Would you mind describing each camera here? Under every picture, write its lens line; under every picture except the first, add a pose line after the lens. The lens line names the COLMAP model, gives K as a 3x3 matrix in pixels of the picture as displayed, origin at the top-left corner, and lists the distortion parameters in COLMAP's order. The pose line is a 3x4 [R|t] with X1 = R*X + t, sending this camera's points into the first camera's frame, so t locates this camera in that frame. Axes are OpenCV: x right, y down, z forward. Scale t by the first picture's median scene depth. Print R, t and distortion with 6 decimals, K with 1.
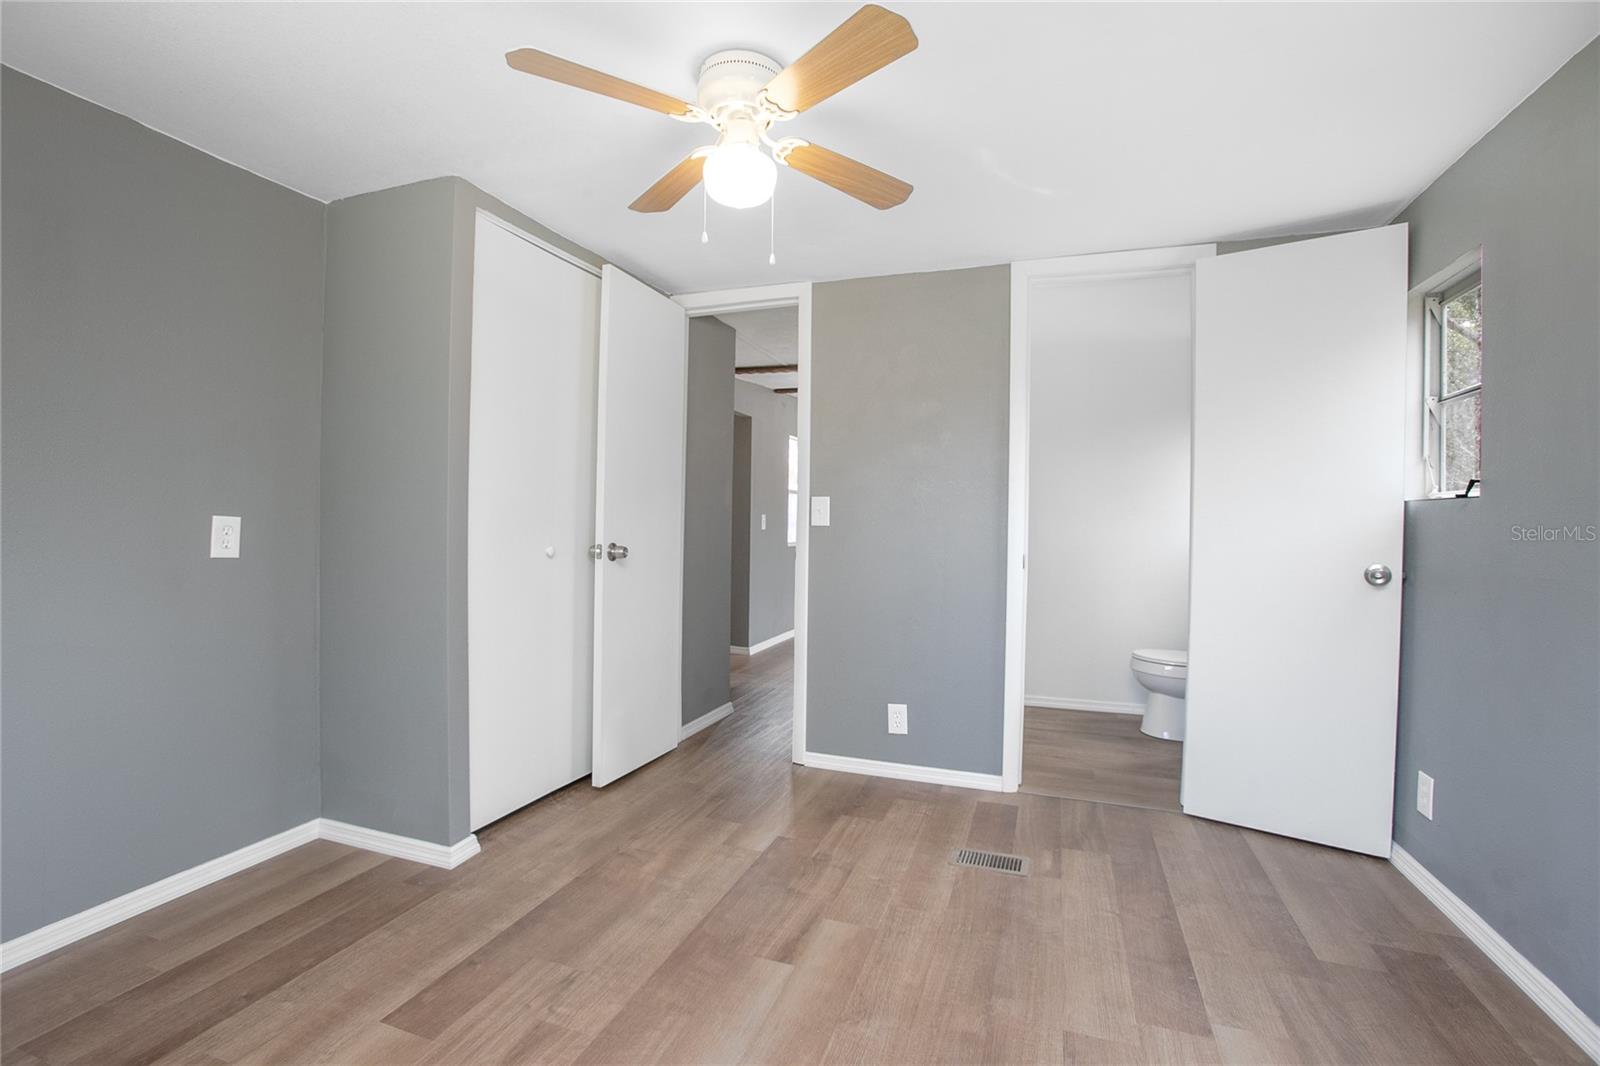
lens RADIAL K [[735.4, 0, 786.9], [0, 735.4, 530.6], [0, 0, 1]] dist [-0.057527, 0.016806]
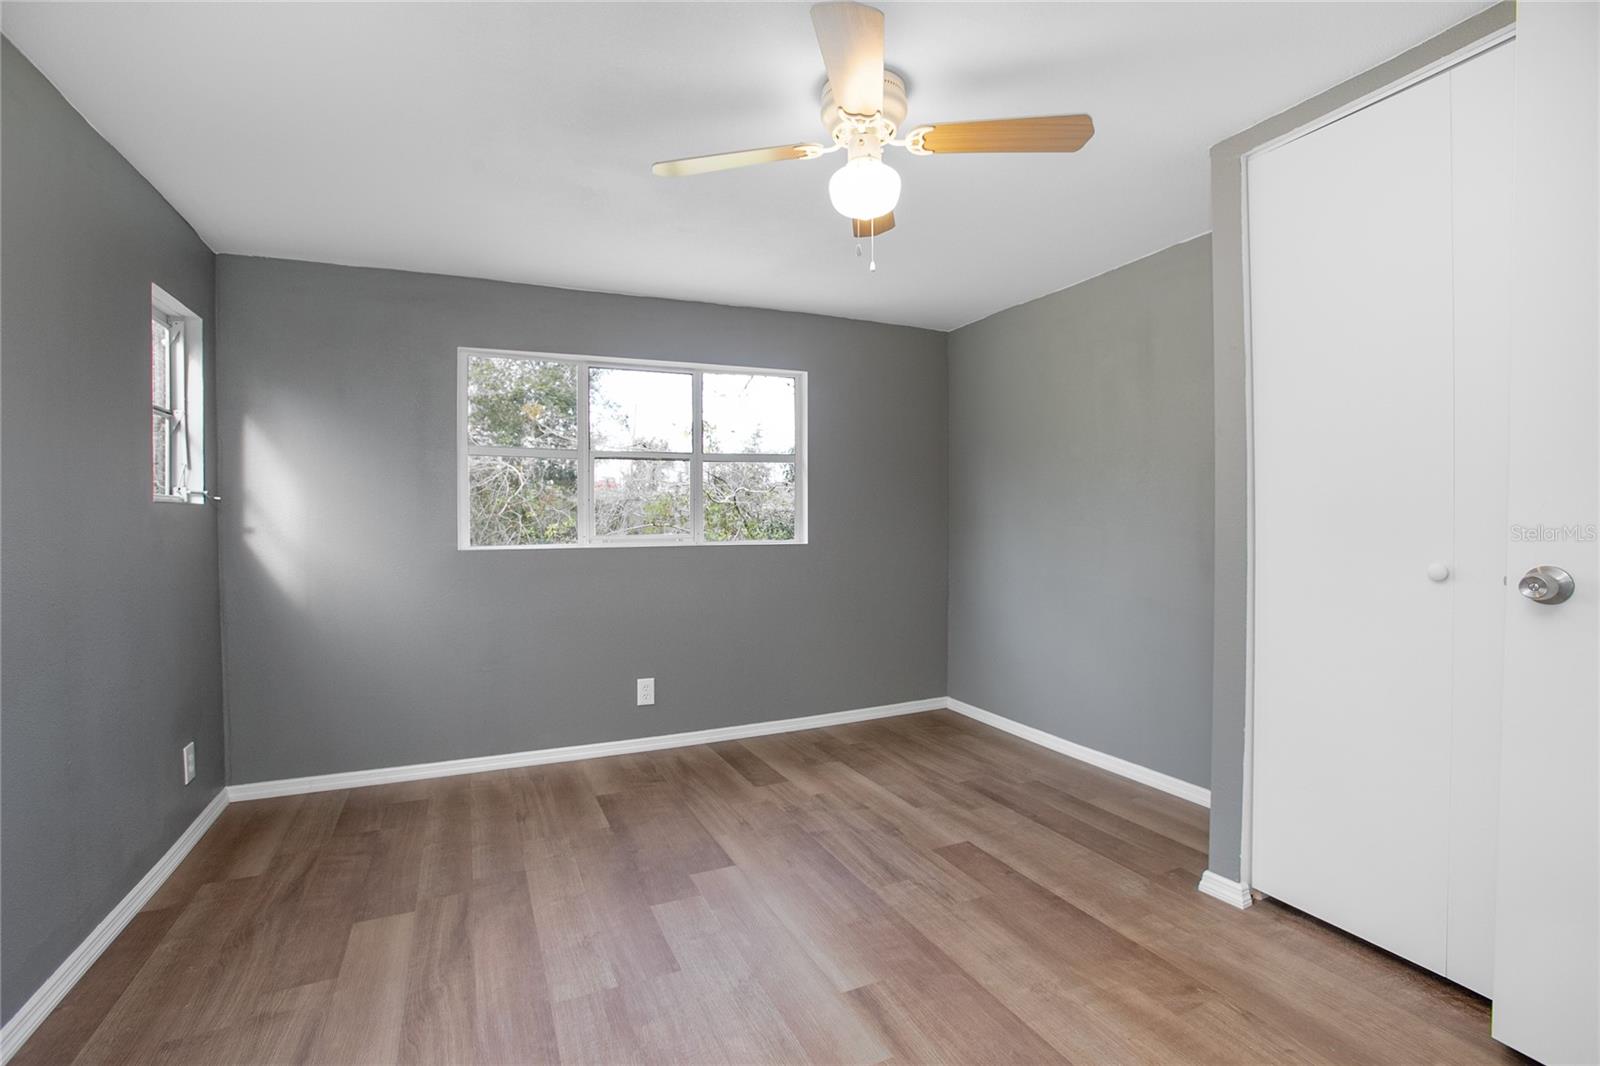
lens RADIAL K [[735.4, 0, 805.9], [0, 735.4, 522.4], [0, 0, 1]] dist [-0.057527, 0.016806]
pose [[-0.699227, 0.000261, -0.714900, 0.703600], [-0.010242, 0.999894, 0.010383, -0.020864], [0.714826, 0.014582, -0.699150, 1.587615]]
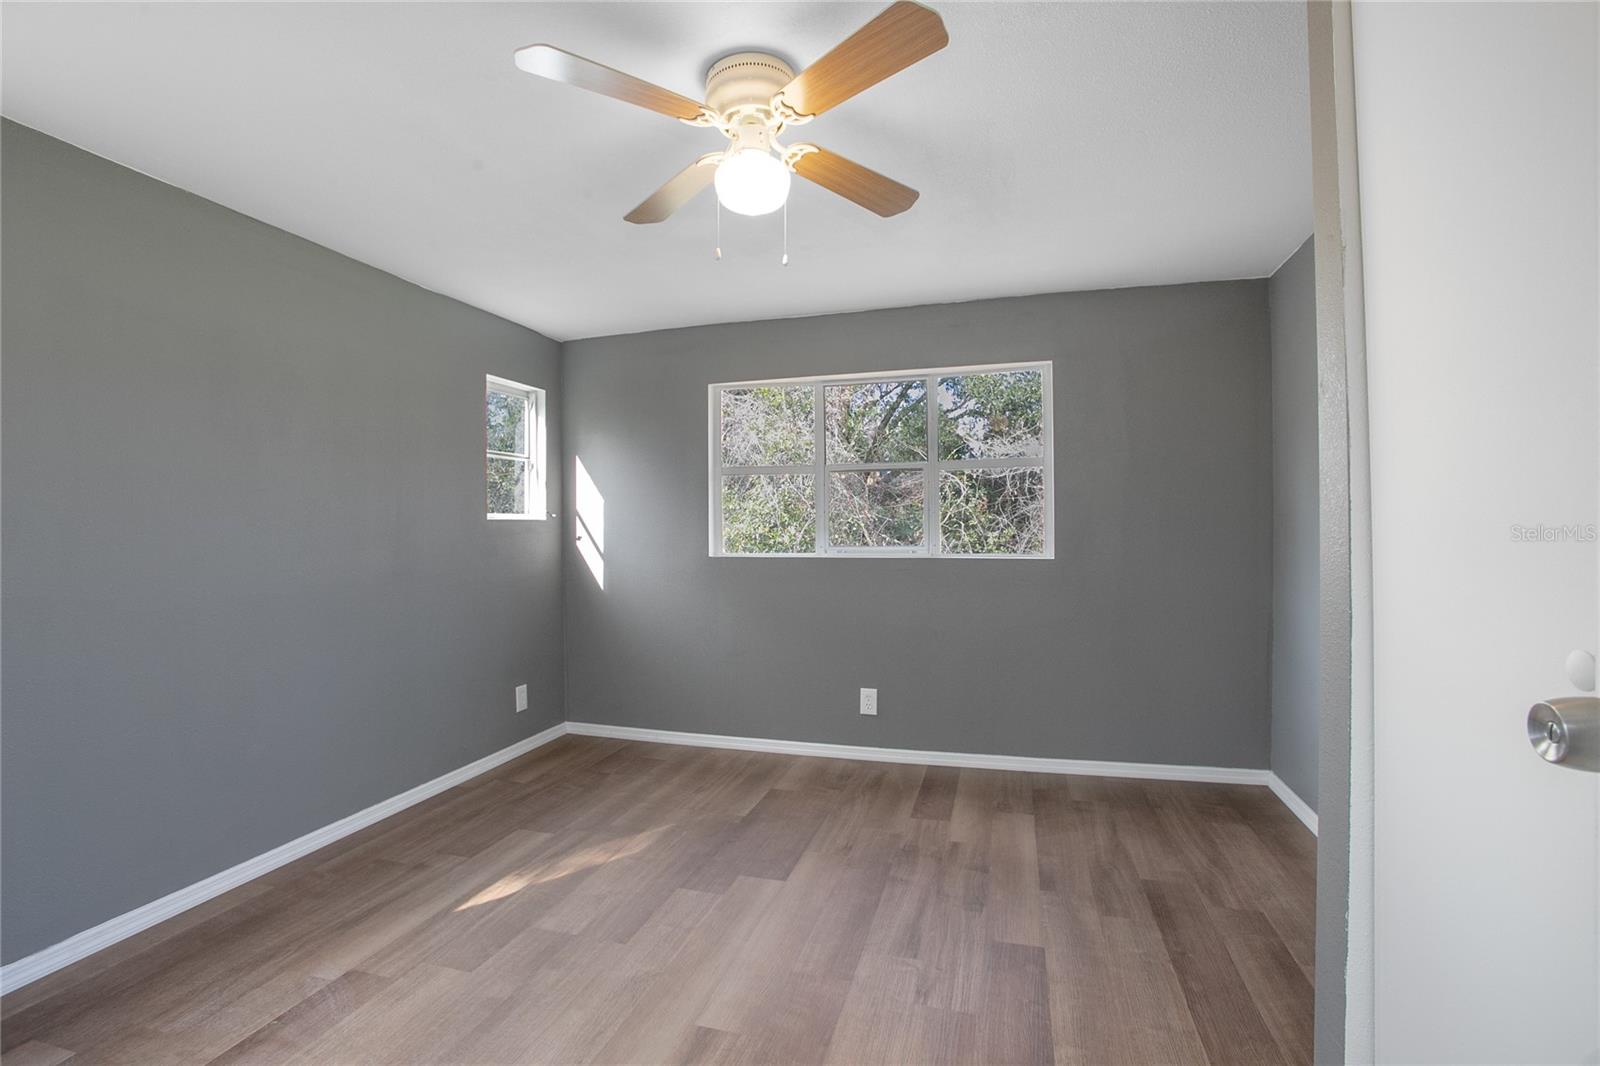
lens RADIAL K [[735.4, 0, 793.3], [0, 735.4, 525.1], [0, 0, 1]] dist [-0.057527, 0.016806]
pose [[-0.997387, -0.000213, -0.072241, -0.047227], [-0.000911, 0.999953, 0.009623, -0.038401], [0.072236, 0.009664, -0.997341, 1.877353]]
